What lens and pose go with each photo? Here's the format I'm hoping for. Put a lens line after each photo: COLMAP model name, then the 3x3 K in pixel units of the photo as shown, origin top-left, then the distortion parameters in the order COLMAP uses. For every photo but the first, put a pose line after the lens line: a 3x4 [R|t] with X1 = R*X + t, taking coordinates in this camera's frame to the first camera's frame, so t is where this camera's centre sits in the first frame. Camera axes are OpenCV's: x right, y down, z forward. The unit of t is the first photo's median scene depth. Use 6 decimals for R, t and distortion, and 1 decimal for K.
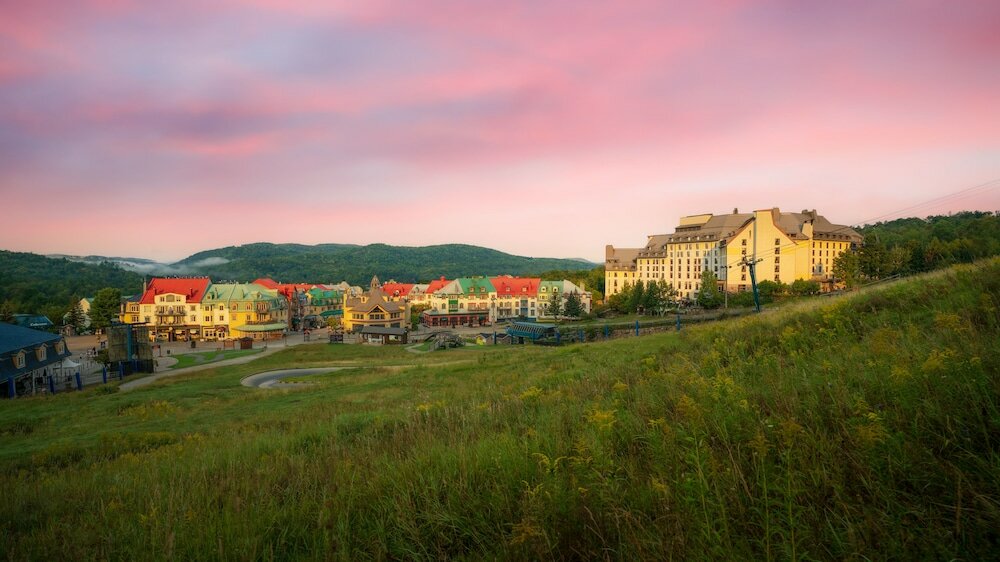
lens RADIAL K [[454.4, 0, 500.0], [0, 454.4, 281.0], [0, 0, 1]] dist [-0.053489, 0.000339]
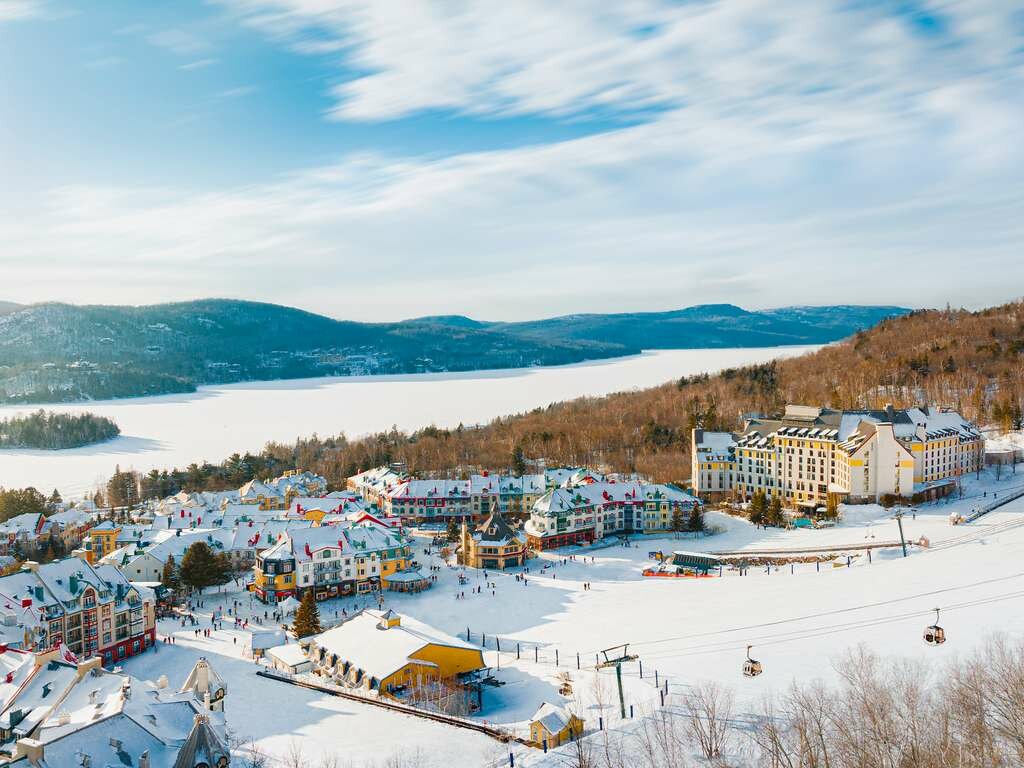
lens RADIAL K [[939.0, 0, 512.0], [0, 939.0, 384.0], [0, 0, 1]] dist [-0.026957, -0.014764]
pose [[0.969364, -0.023599, 0.244494, -0.615005], [0.016753, 0.999408, 0.030042, -0.265268], [-0.245058, -0.025025, 0.969185, -0.701688]]
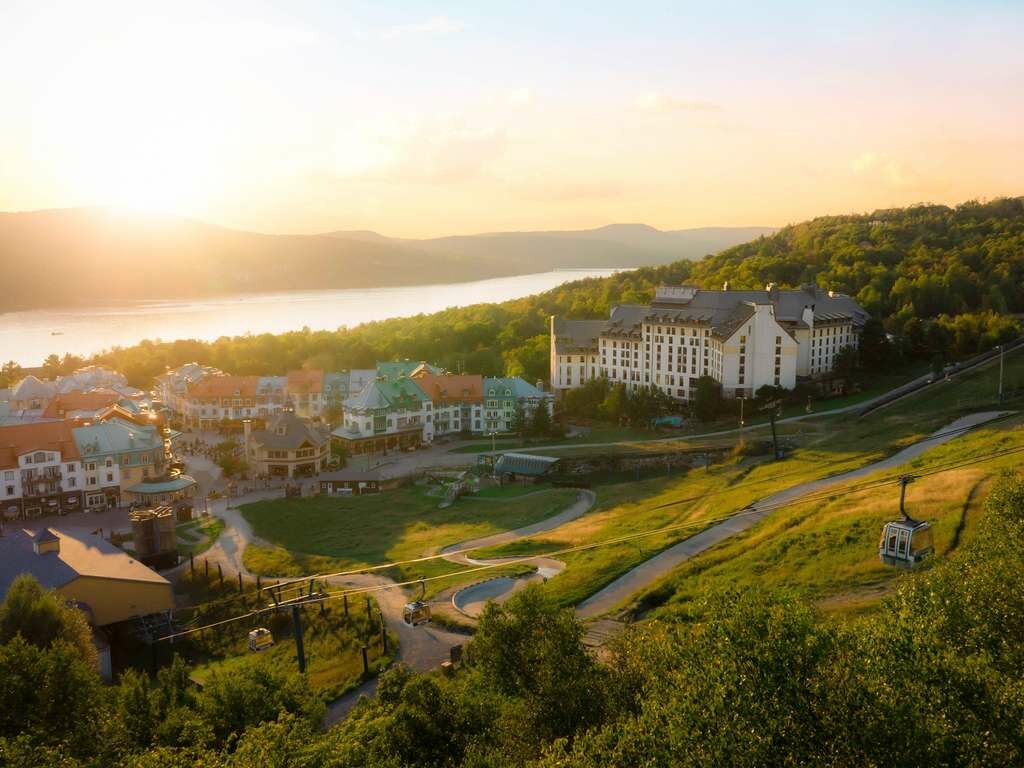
lens RADIAL K [[939.0, 0, 512.0], [0, 939.0, 384.0], [0, 0, 1]] dist [-0.026957, -0.014764]
pose [[0.943541, -0.046190, 0.328019, -0.380629], [0.008553, 0.993298, 0.115269, -0.174437], [-0.331145, -0.105955, 0.937612, -0.446641]]
